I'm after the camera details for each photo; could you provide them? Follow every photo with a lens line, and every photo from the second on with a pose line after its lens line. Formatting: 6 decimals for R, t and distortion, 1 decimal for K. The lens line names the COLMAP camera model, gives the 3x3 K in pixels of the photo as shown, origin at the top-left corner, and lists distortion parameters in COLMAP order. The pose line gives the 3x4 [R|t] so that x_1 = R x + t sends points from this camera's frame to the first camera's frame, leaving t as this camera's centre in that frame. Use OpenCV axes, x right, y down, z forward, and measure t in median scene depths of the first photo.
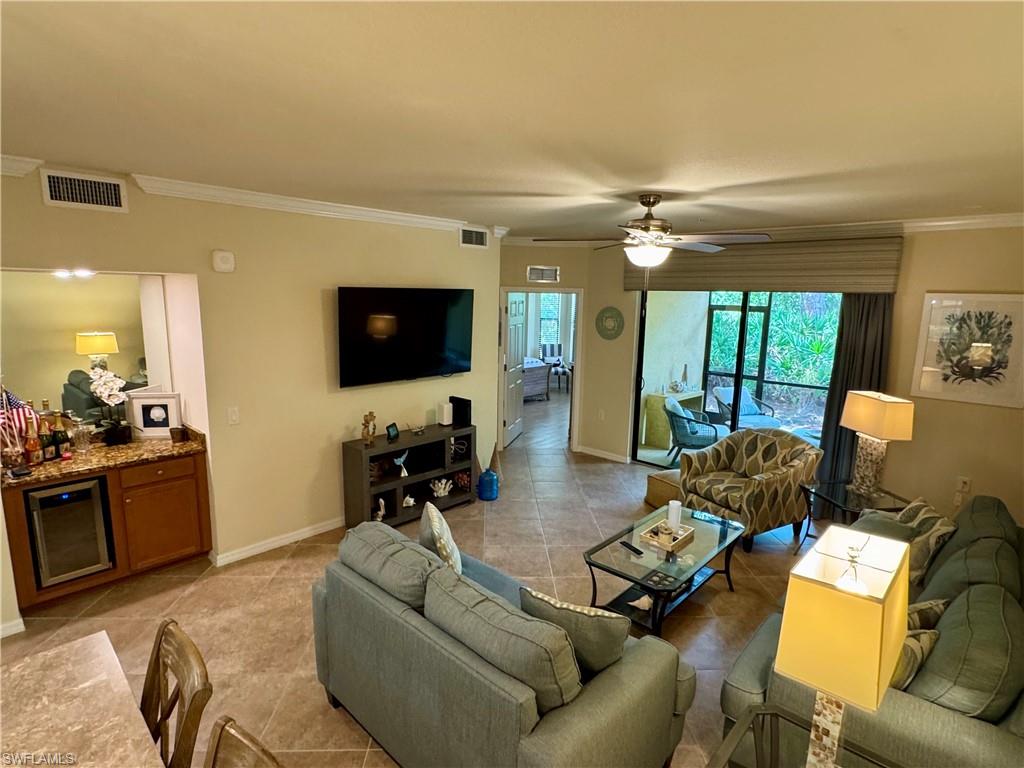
lens RADIAL K [[543.1, 0, 511.4], [0, 543.1, 387.1], [0, 0, 1]] dist [0.001786, 0.000116]
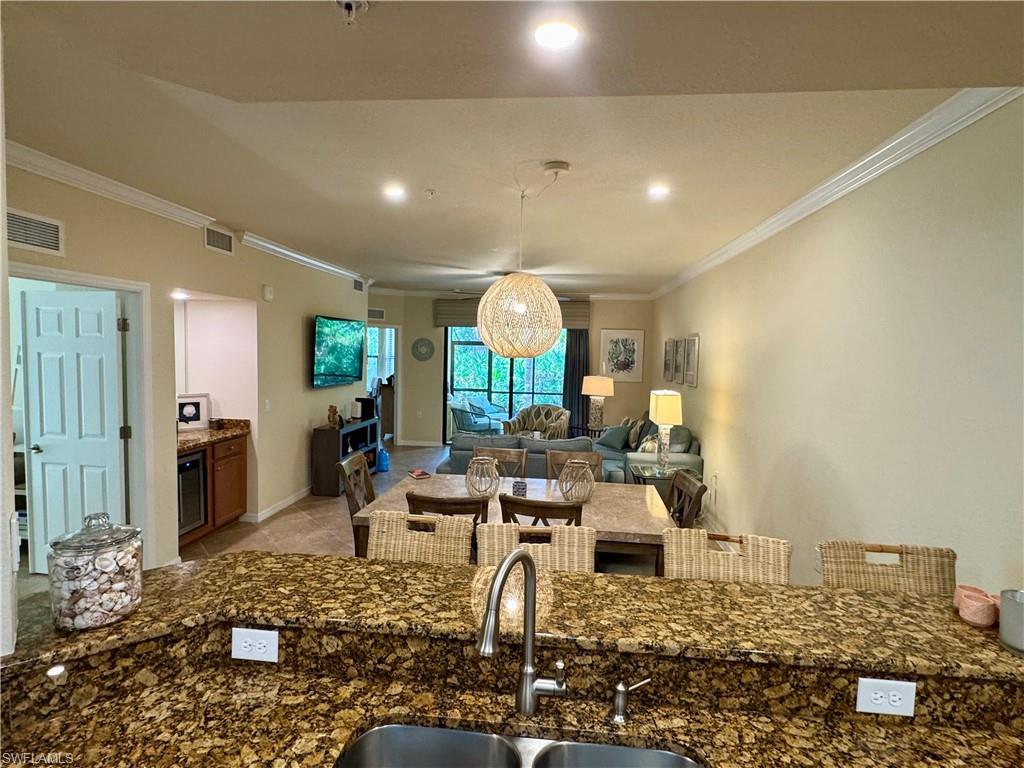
lens RADIAL K [[543.1, 0, 507.8], [0, 543.1, 386.3], [0, 0, 1]] dist [0.001786, 0.000116]
pose [[0.796391, -0.040966, 0.603393, -0.860868], [0.096557, 0.993518, -0.059989, 0.145498], [-0.597025, 0.106036, 0.795184, -0.441783]]
